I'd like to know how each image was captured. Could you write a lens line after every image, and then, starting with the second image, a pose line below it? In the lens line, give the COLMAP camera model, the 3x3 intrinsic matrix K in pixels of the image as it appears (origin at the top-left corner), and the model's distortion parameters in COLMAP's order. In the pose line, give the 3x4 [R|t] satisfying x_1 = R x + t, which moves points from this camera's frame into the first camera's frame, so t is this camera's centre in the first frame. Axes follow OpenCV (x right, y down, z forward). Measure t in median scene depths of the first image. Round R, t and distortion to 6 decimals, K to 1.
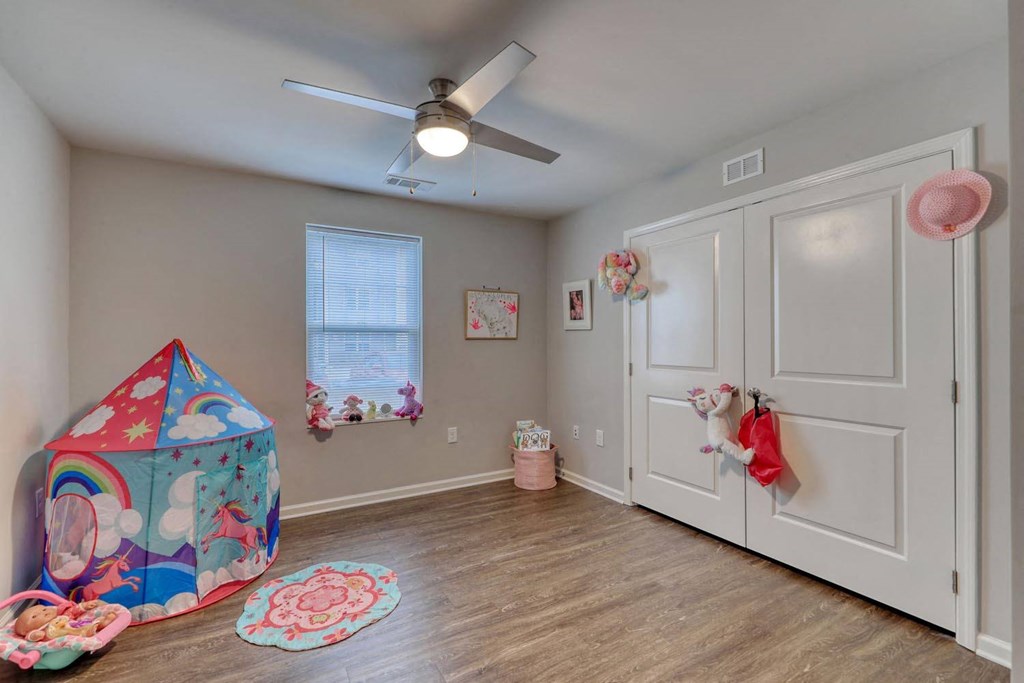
lens RADIAL K [[460.4, 0, 503.0], [0, 460.4, 343.2], [0, 0, 1]] dist [0.001804, -0.000264]
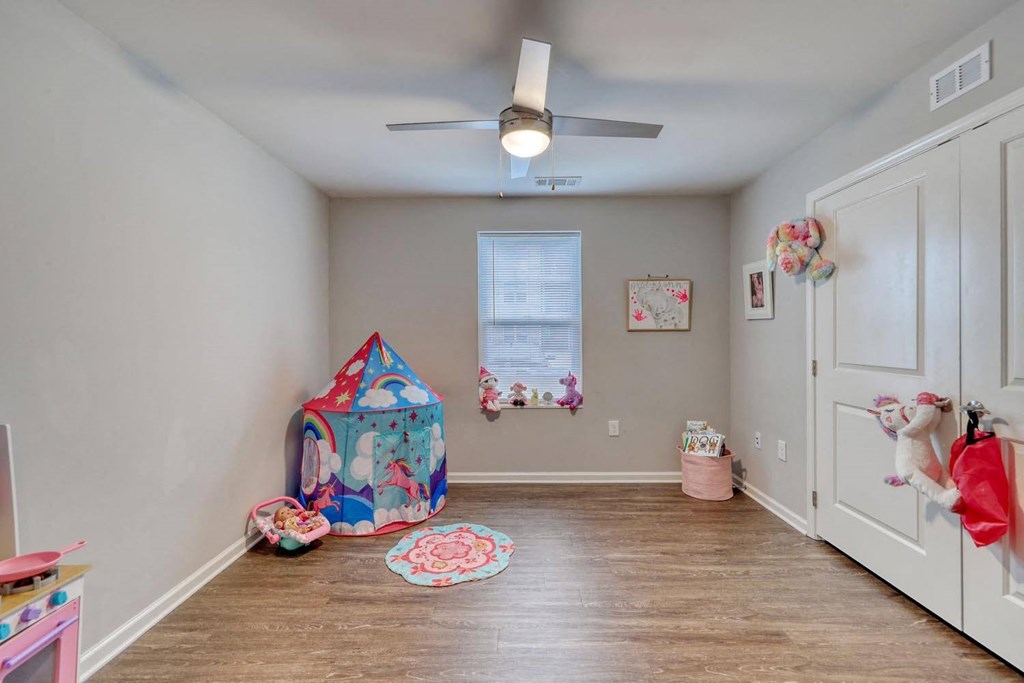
lens RADIAL K [[460.4, 0, 509.1], [0, 460.4, 341.1], [0, 0, 1]] dist [0.001804, -0.000264]
pose [[0.854233, 0.006564, -0.519849, 0.301966], [0.000504, 0.999909, 0.013453, -0.000802], [0.519890, -0.011754, 0.854152, 0.062001]]
